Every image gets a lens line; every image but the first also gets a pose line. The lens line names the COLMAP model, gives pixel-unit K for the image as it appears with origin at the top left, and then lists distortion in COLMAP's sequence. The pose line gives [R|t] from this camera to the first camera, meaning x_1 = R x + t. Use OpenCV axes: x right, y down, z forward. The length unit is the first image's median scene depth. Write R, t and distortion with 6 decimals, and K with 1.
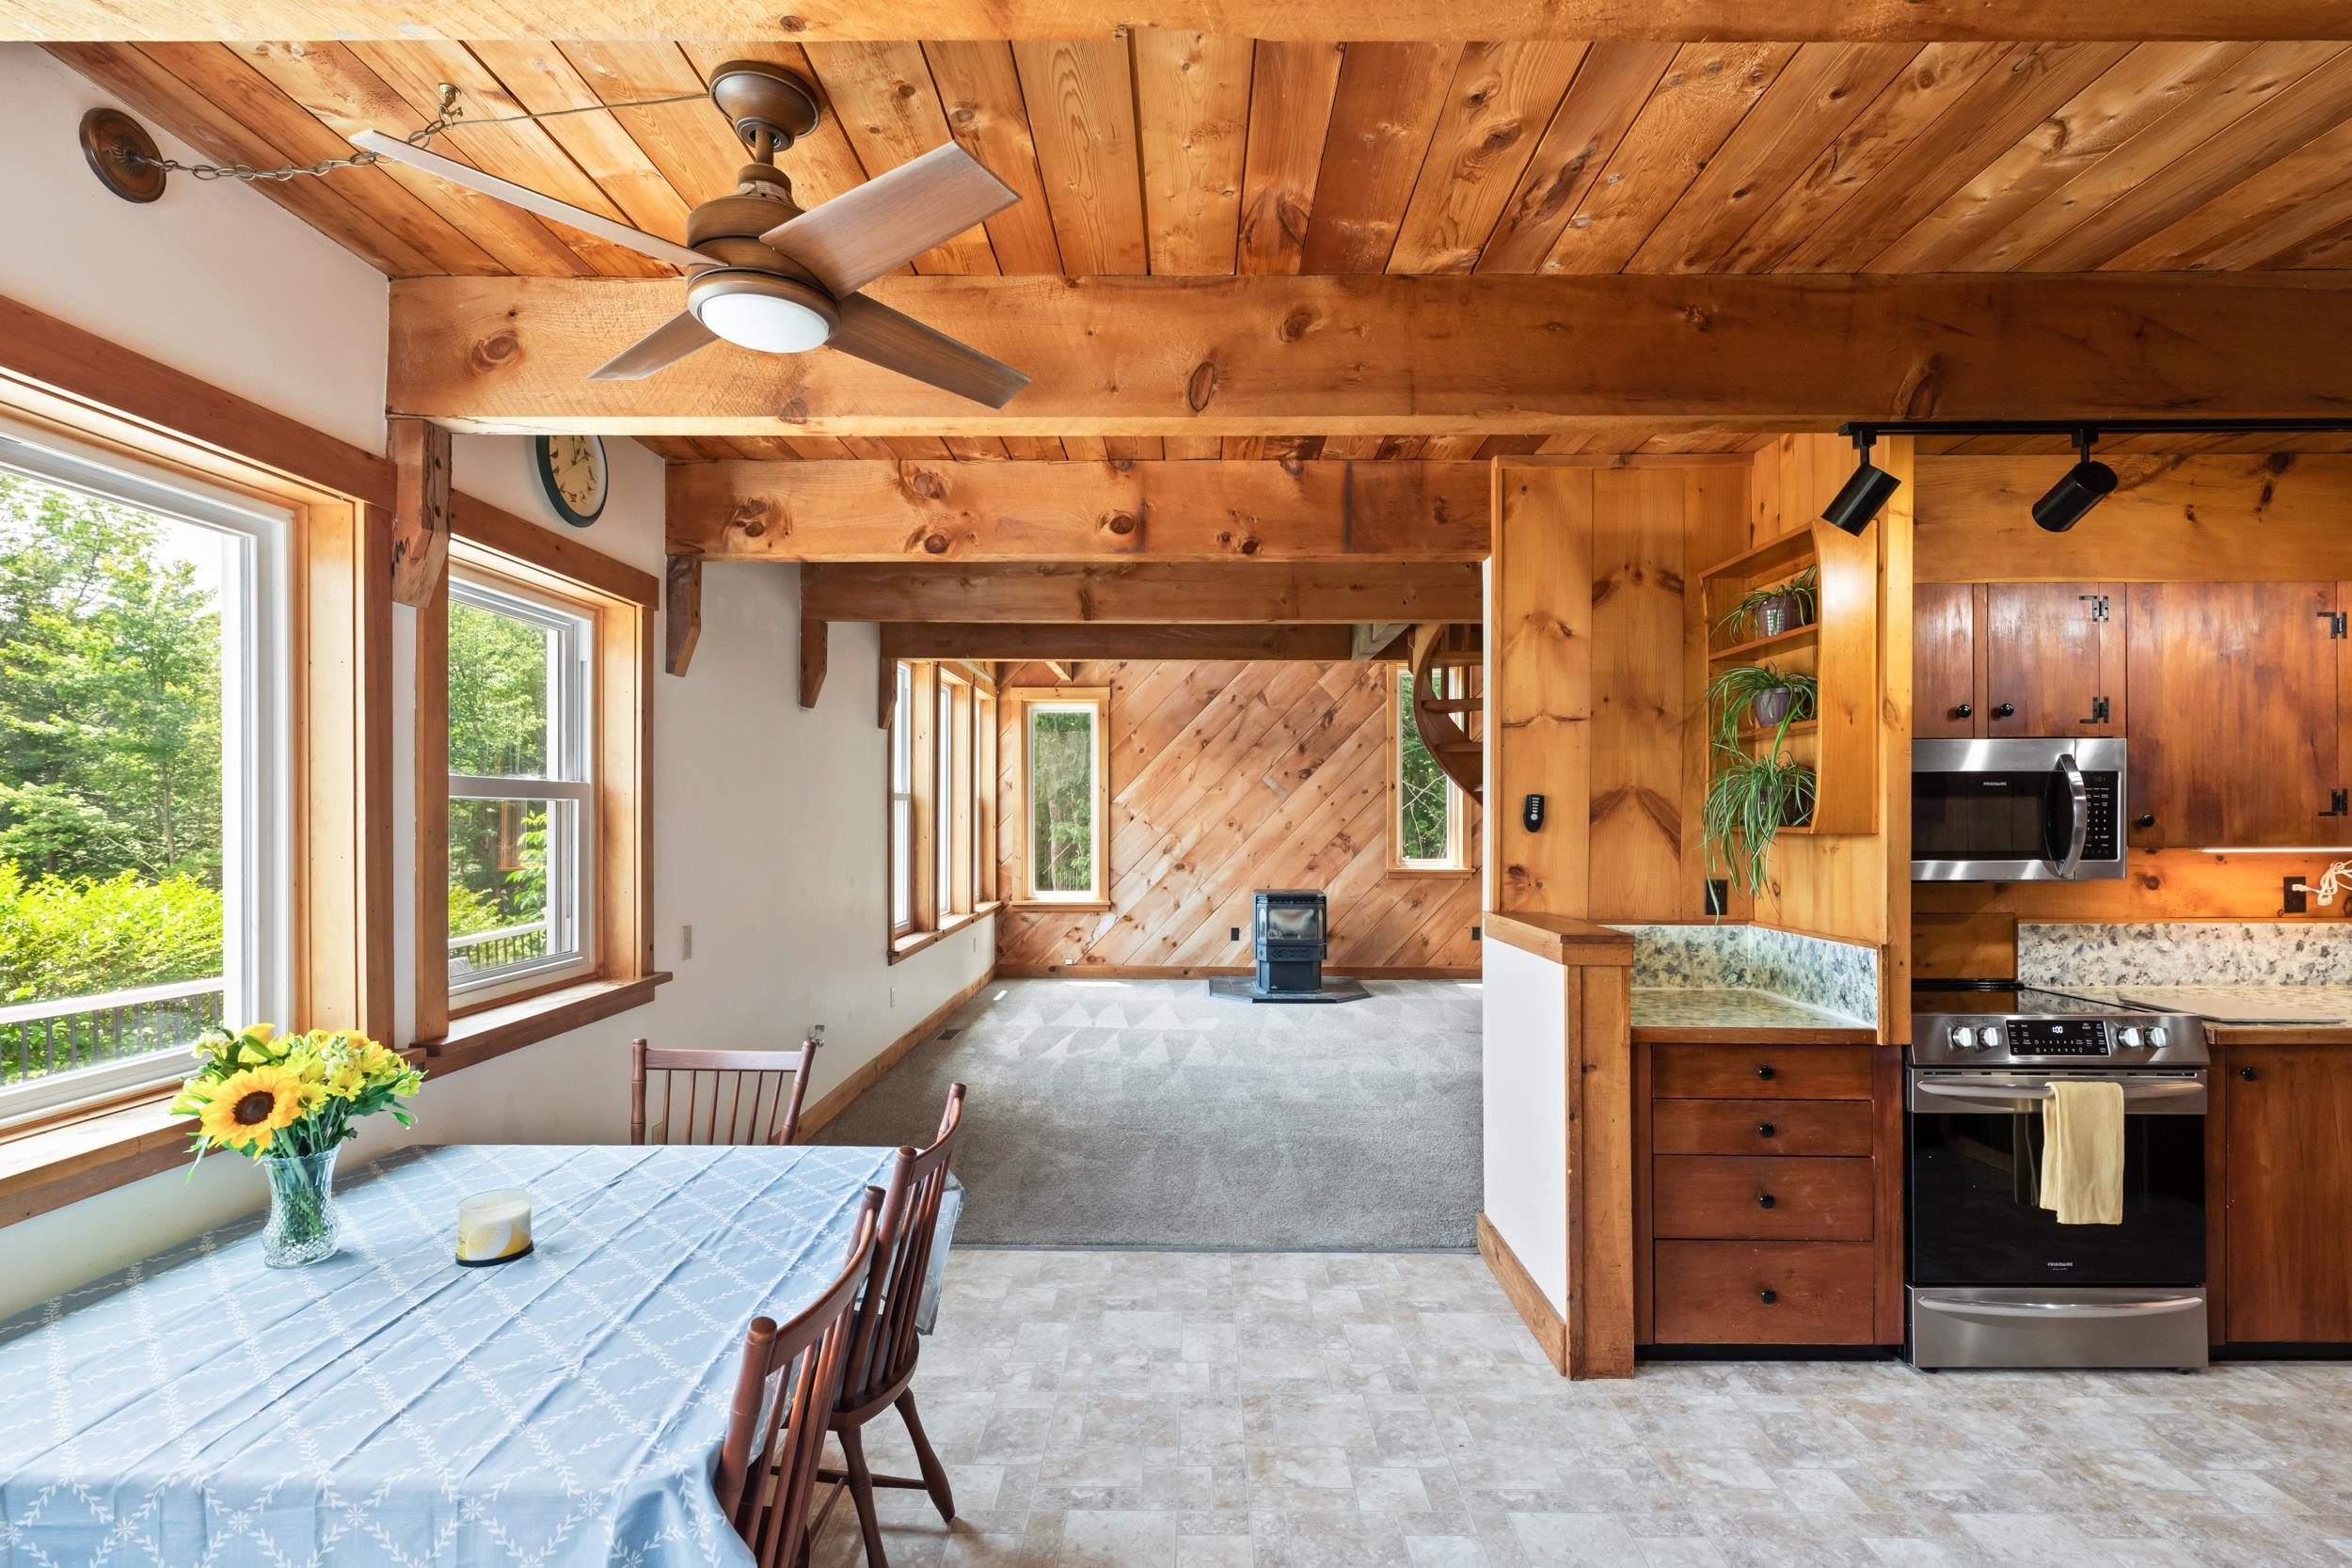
lens RADIAL K [[1054.6, 0, 1192.4], [0, 1054.6, 808.6], [0, 0, 1]] dist [0.002141, 0.000317]
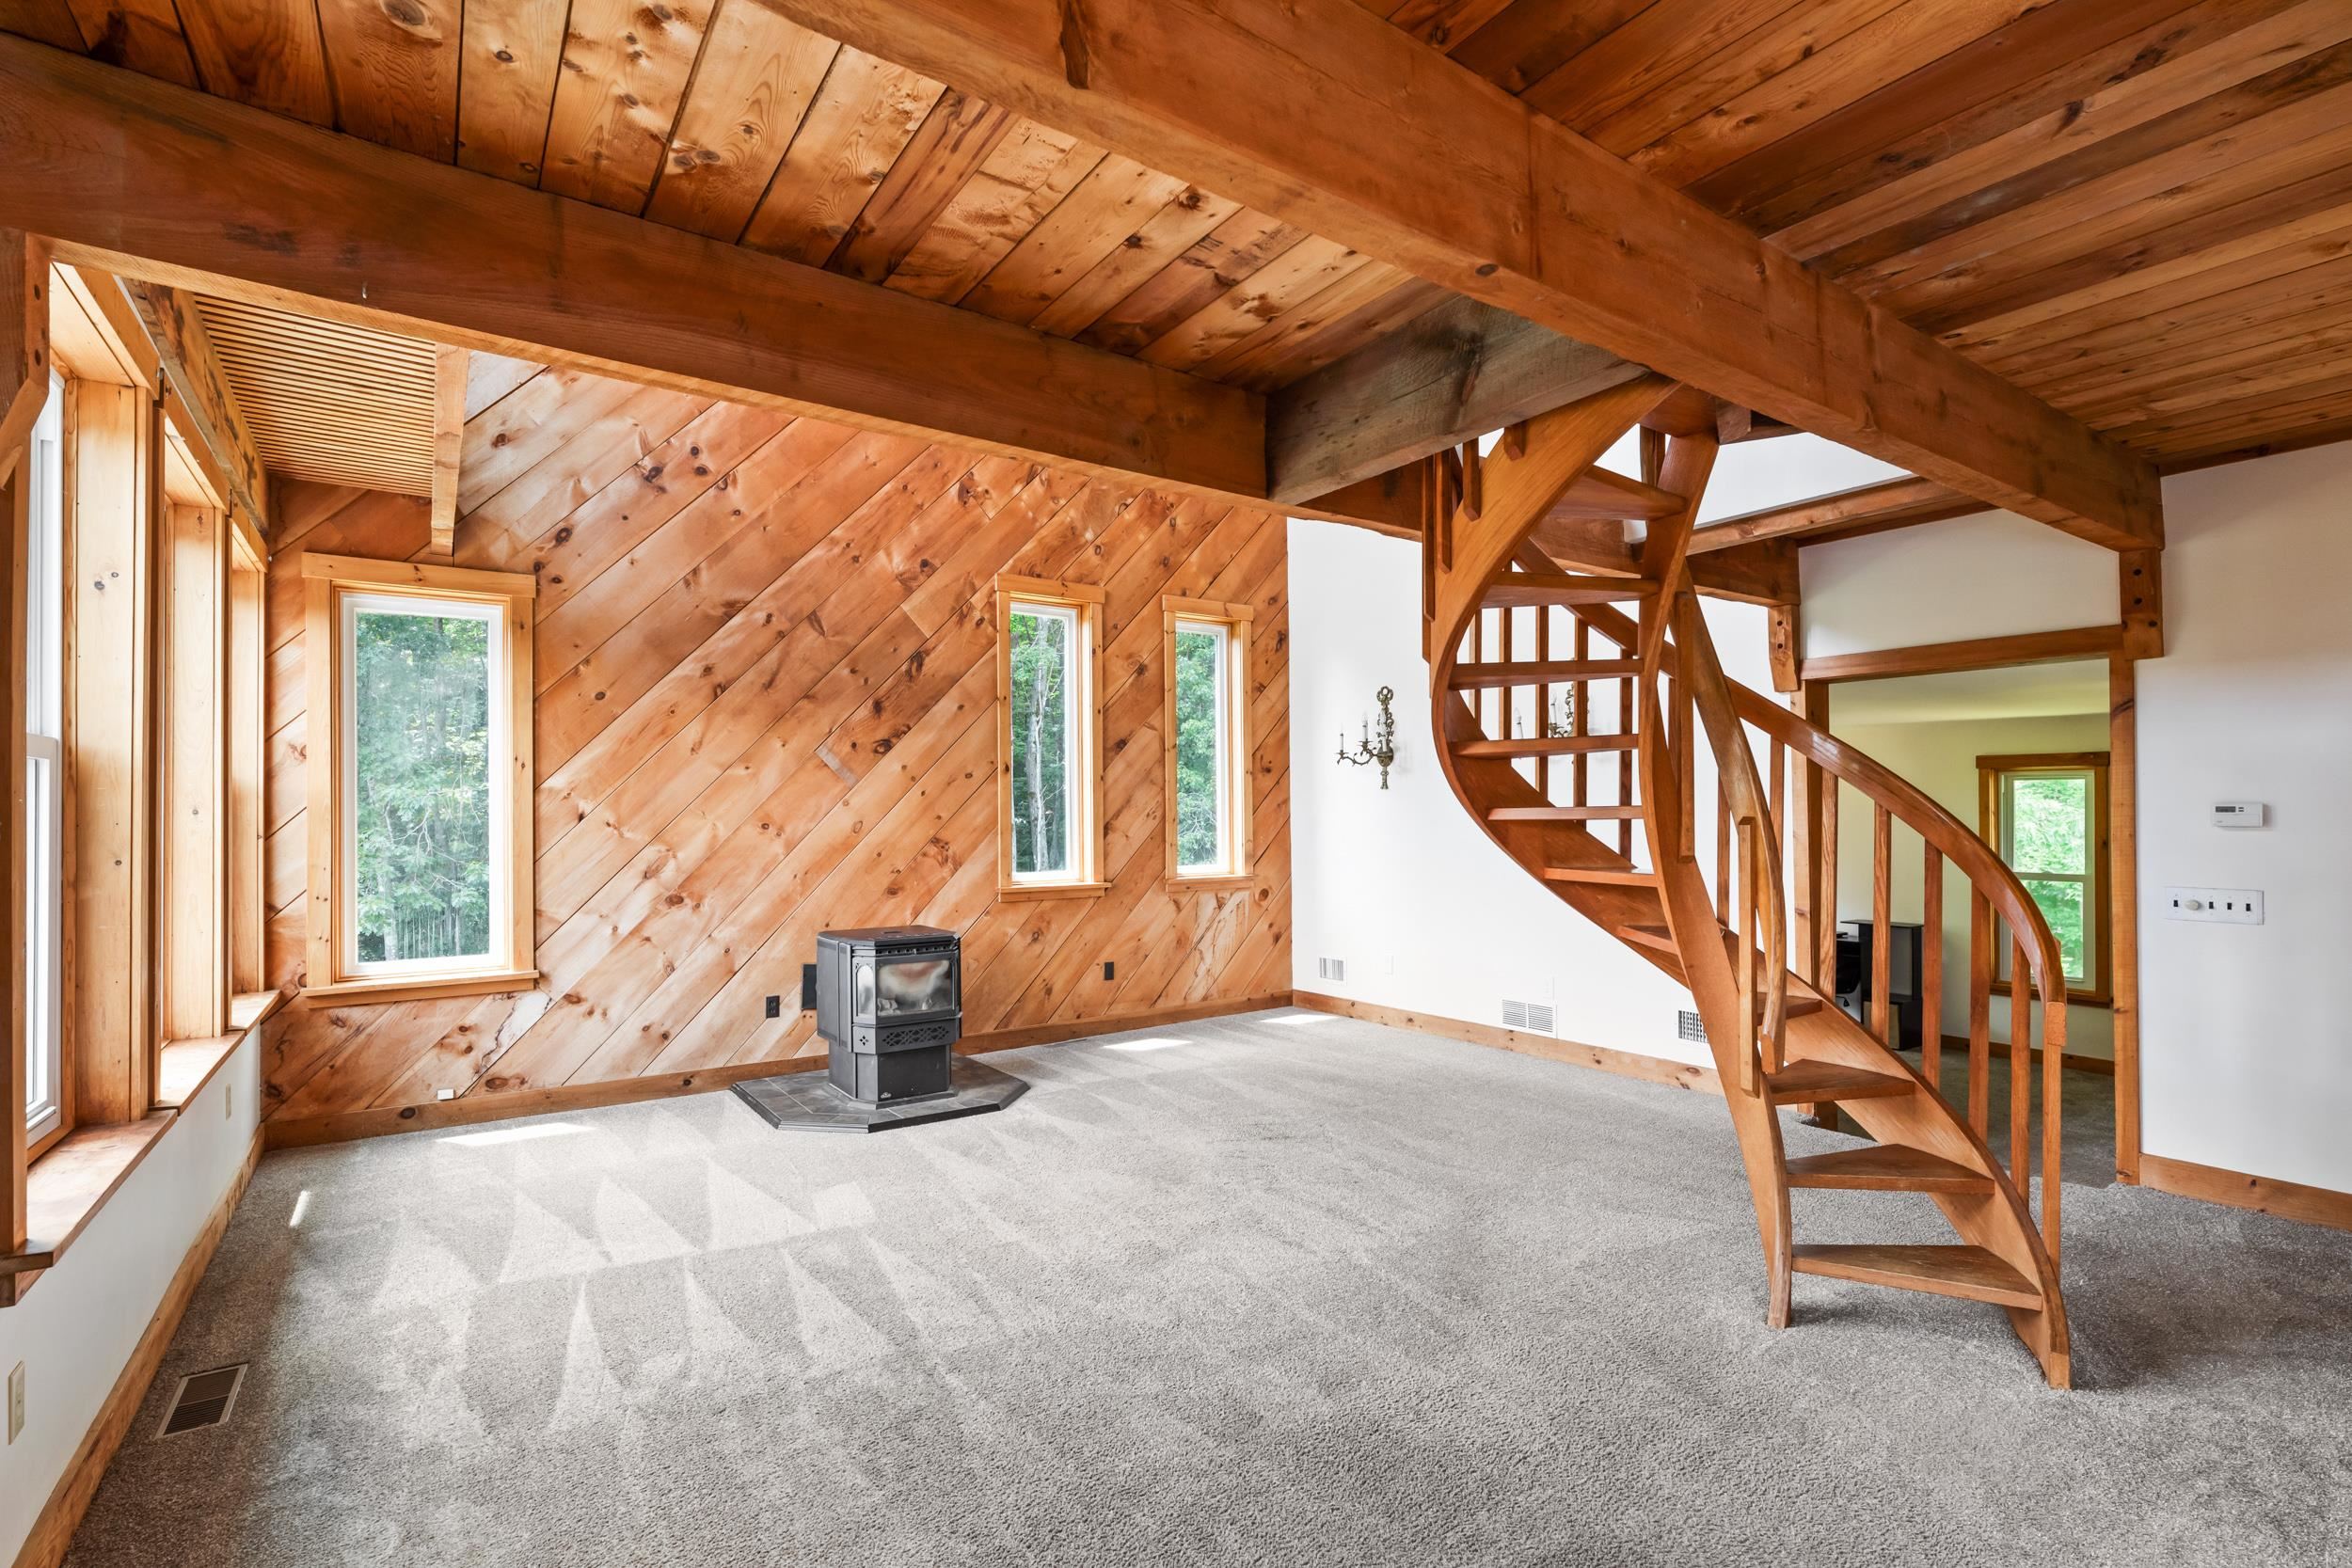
lens RADIAL K [[1054.6, 0, 1133.5], [0, 1054.6, 806.4], [0, 0, 1]] dist [0.002141, 0.000317]
pose [[0.831913, -0.000677, 0.554906, -0.123557], [0.005684, 0.999957, -0.007301, 0.009394], [-0.554878, 0.009228, 0.831881, 0.378857]]
